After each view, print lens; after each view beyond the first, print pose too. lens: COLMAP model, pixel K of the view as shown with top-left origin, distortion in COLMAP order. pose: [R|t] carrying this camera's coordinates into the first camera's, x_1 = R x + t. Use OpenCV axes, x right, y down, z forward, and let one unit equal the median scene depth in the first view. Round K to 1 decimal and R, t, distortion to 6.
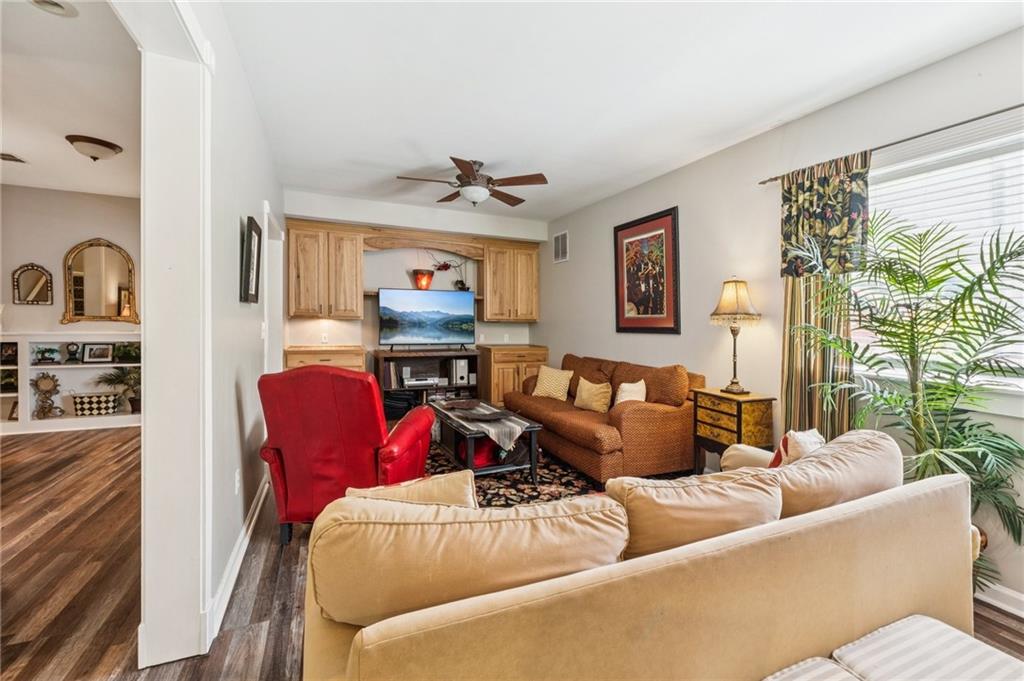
lens RADIAL K [[435.4, 0, 526.5], [0, 435.4, 326.6], [0, 0, 1]] dist [0.001559, 0.000354]
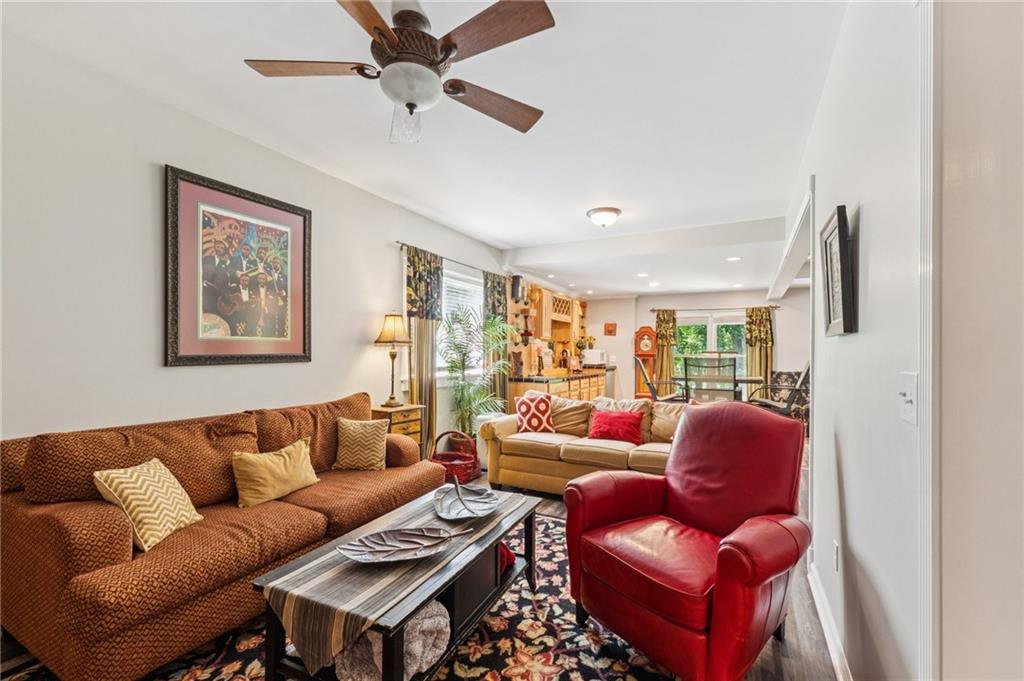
lens RADIAL K [[435.4, 0, 508.3], [0, 435.4, 341.4], [0, 0, 1]] dist [0.001559, 0.000354]
pose [[-0.600532, -0.001218, 0.799600, -0.543901], [-0.006519, 0.999973, -0.003373, -0.021395], [-0.799574, -0.007238, -0.600524, 1.160942]]
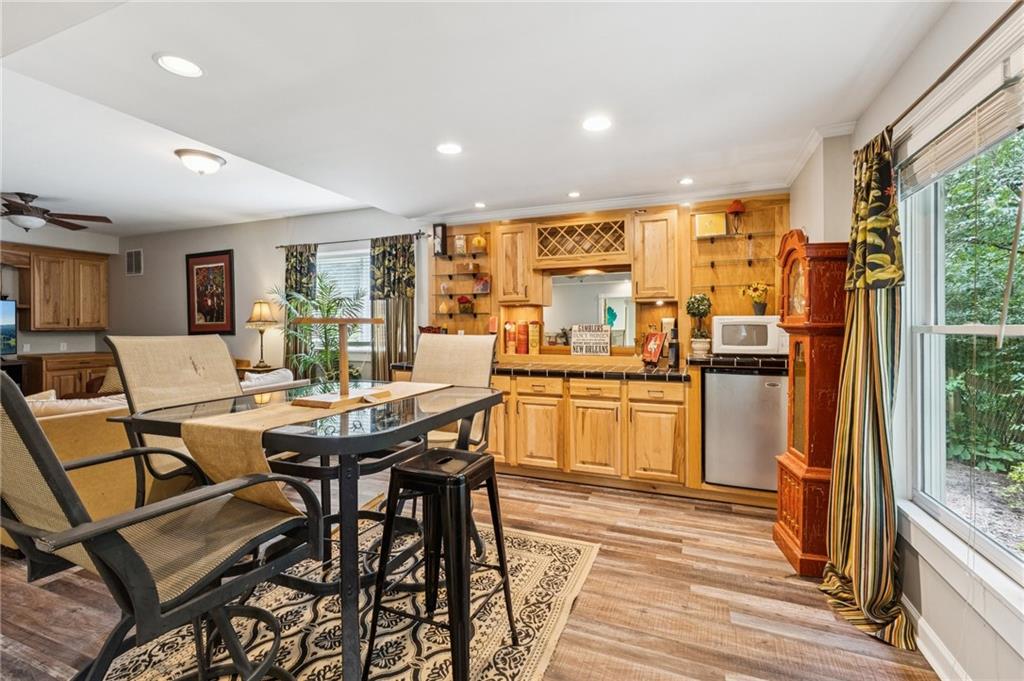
lens RADIAL K [[435.4, 0, 524.2], [0, 435.4, 313.7], [0, 0, 1]] dist [0.001559, 0.000354]
pose [[0.714739, -0.000857, 0.699390, 0.015280], [0.028486, 0.999205, -0.027886, 0.014300], [-0.698810, 0.039854, 0.714196, -0.736456]]
